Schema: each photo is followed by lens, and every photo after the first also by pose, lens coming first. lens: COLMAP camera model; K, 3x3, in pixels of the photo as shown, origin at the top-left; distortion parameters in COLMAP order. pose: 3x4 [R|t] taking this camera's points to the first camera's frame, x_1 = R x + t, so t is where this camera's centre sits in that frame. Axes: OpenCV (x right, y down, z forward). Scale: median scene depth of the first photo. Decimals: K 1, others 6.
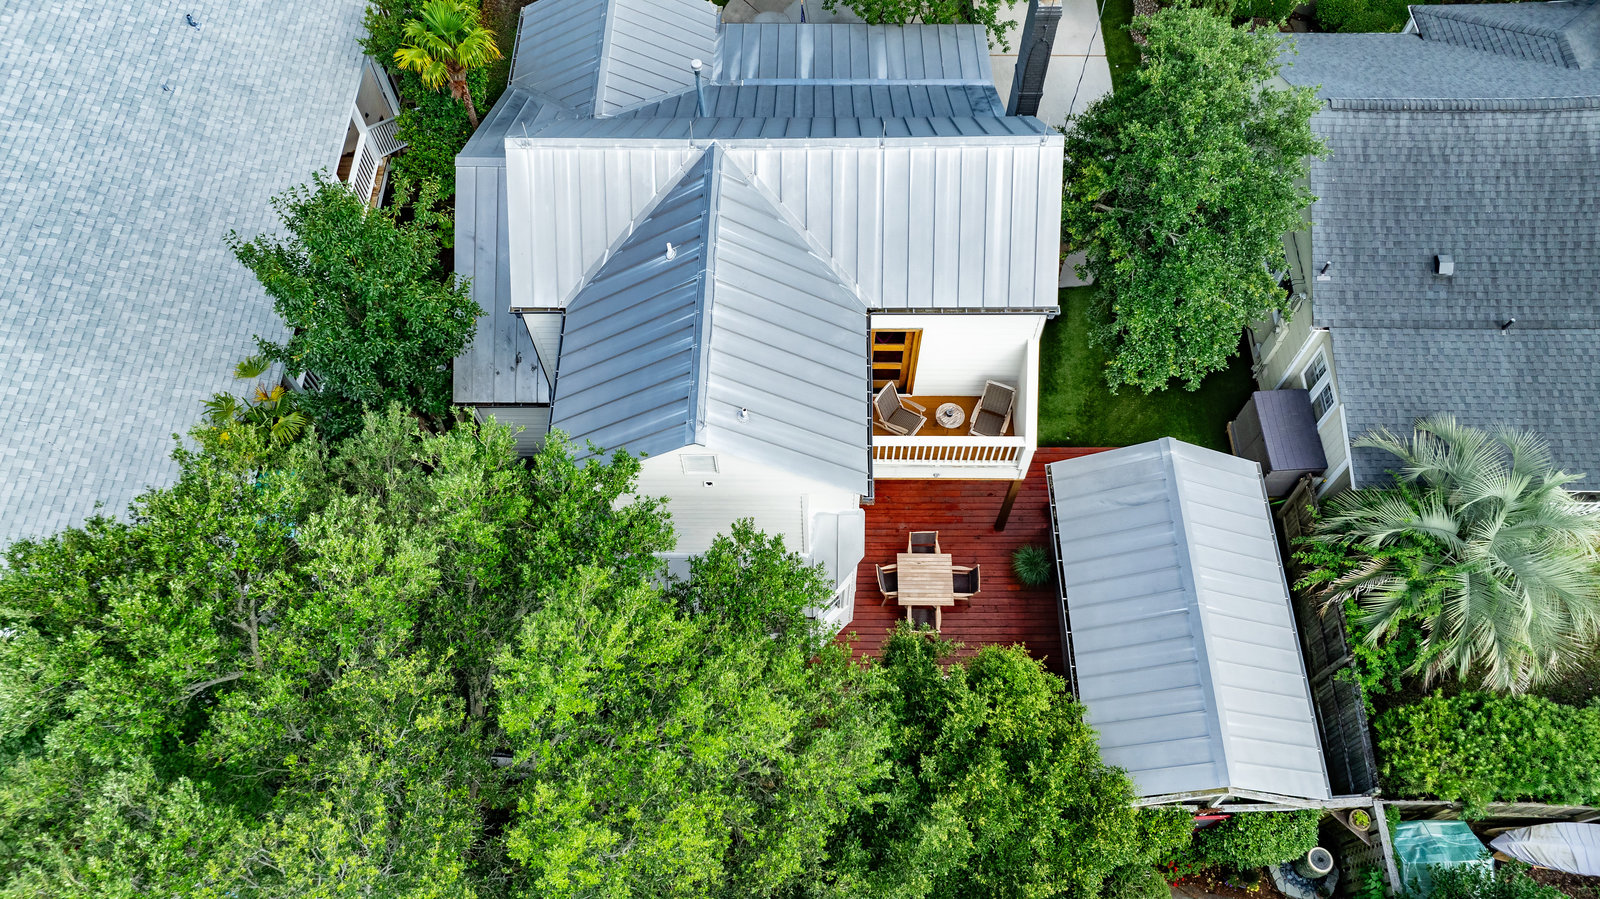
lens RADIAL K [[1105.5, 0, 800.0], [0, 1105.5, 449.5], [0, 0, 1]] dist [0.011635, 0.005688]
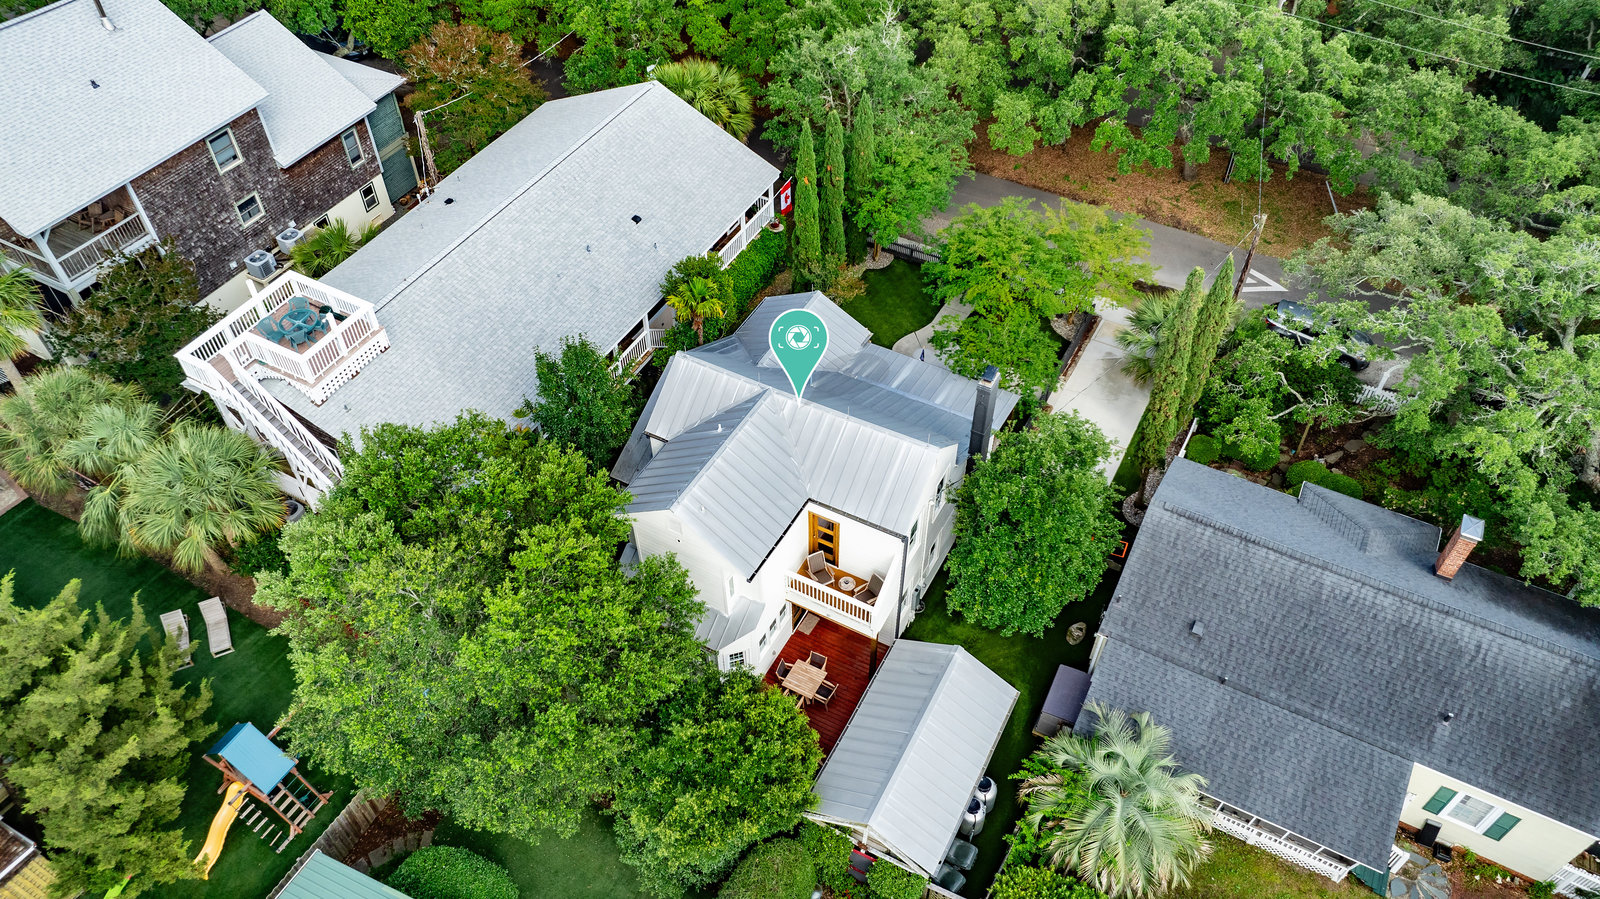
lens RADIAL K [[1105.5, 0, 800.0], [0, 1105.5, 449.5], [0, 0, 1]] dist [0.011635, 0.005688]
pose [[0.882891, 0.343511, -0.320161, 0.538347], [-0.413315, 0.892086, -0.182630, 0.123489], [0.222875, 0.293570, 0.929593, -0.629801]]
